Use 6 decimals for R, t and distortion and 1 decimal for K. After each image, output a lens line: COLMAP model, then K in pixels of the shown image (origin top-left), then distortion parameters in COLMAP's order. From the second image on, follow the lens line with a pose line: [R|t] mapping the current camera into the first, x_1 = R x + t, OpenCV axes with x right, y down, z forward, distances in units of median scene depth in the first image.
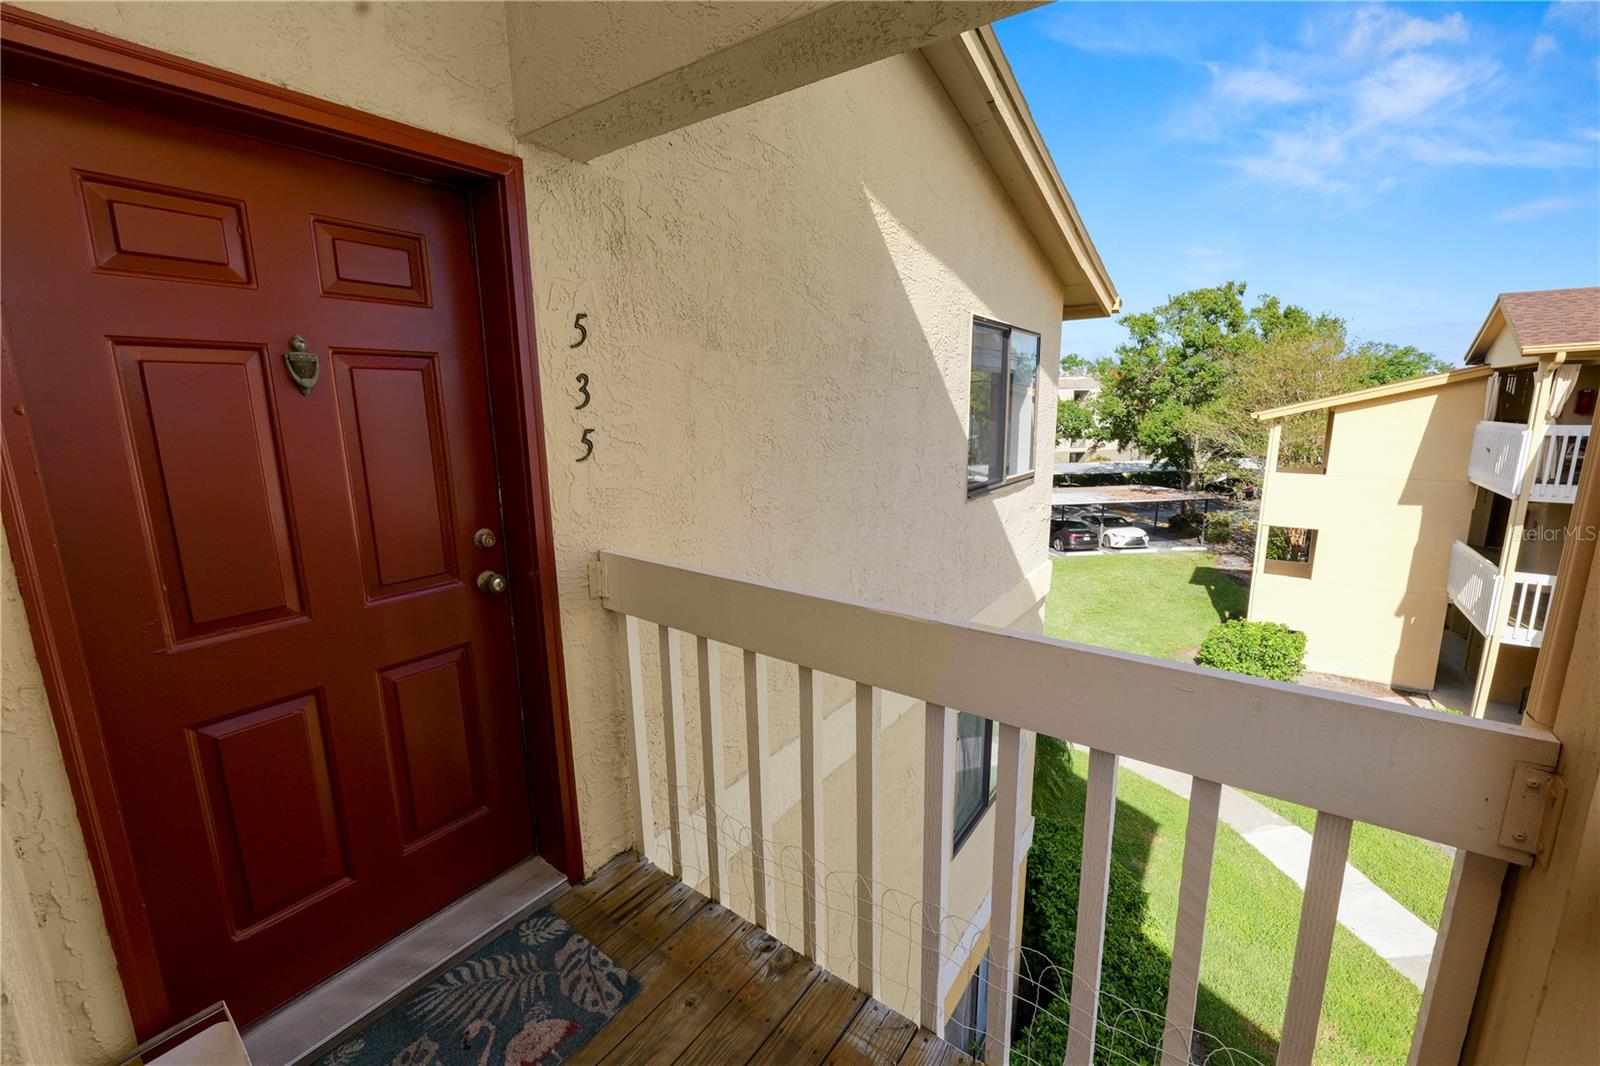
lens RADIAL K [[656.5, 0, 794.5], [0, 656.5, 534.5], [0, 0, 1]] dist [-0.012728, 0.000557]
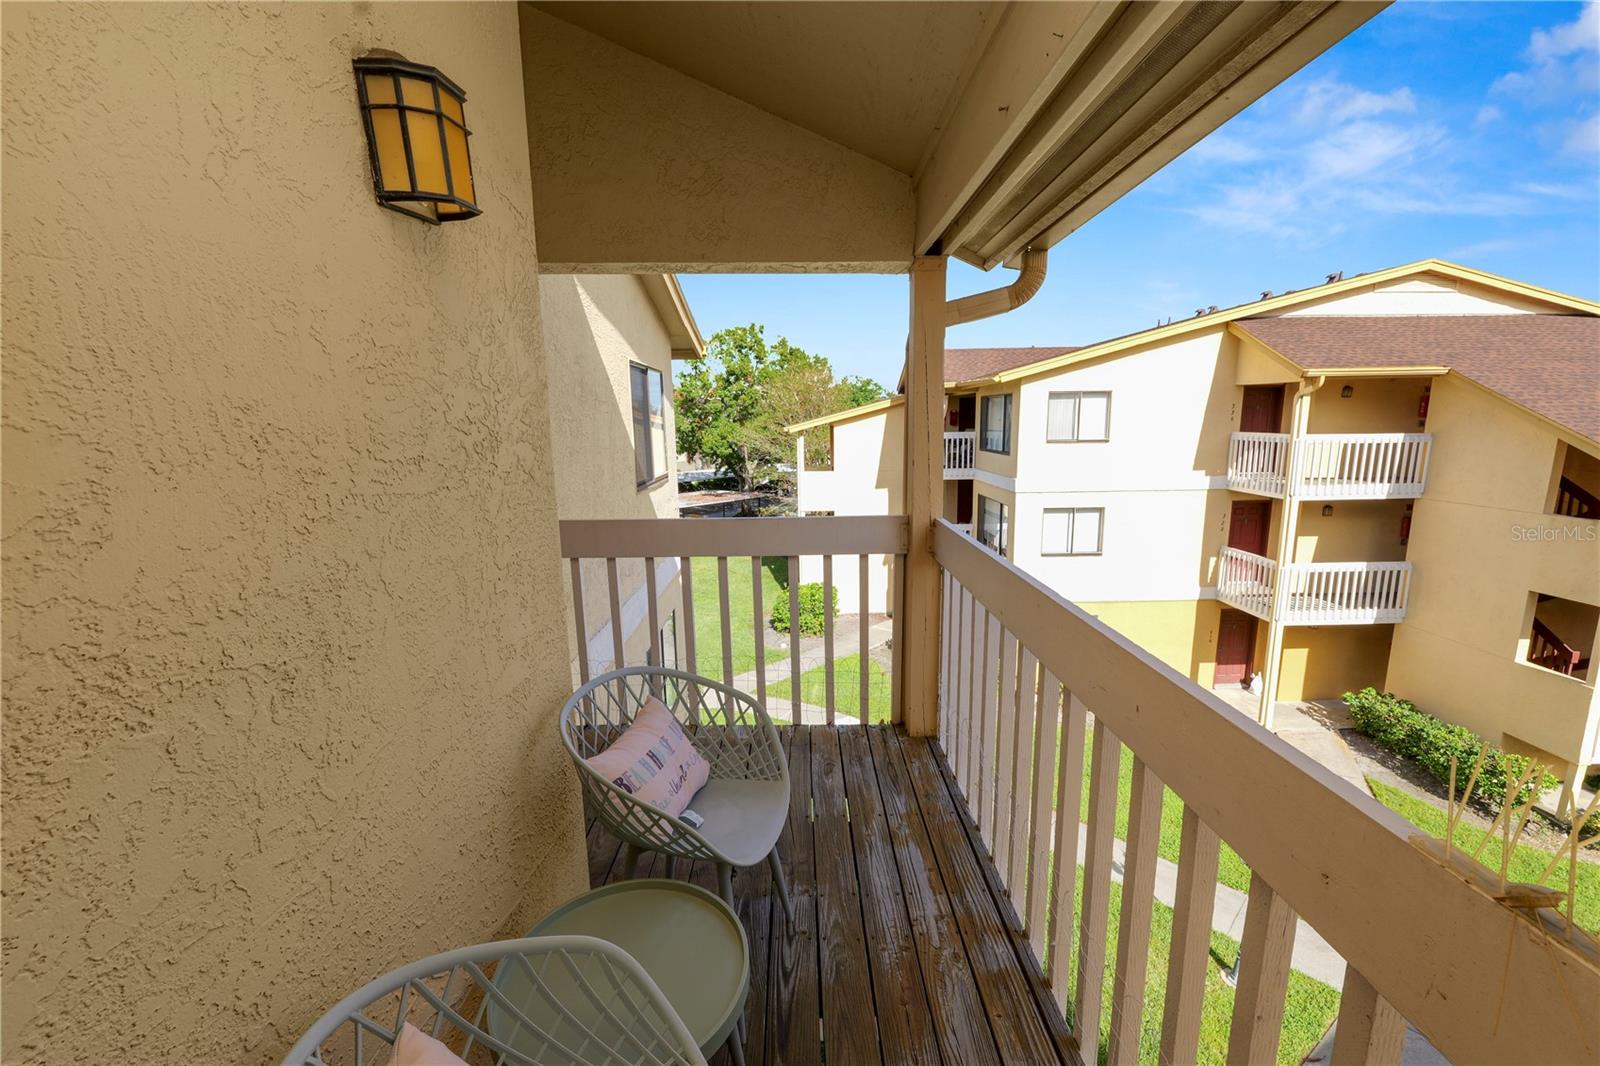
lens RADIAL K [[651.7, 0, 800.0], [0, 651.7, 531.1], [0, 0, 1]] dist [-0.011419, 0.000016]
pose [[0.803492, -0.104044, 0.586153, -0.200621], [0.122011, 0.992489, 0.008919, 0.041847], [-0.582678, 0.064350, 0.810152, -0.219988]]
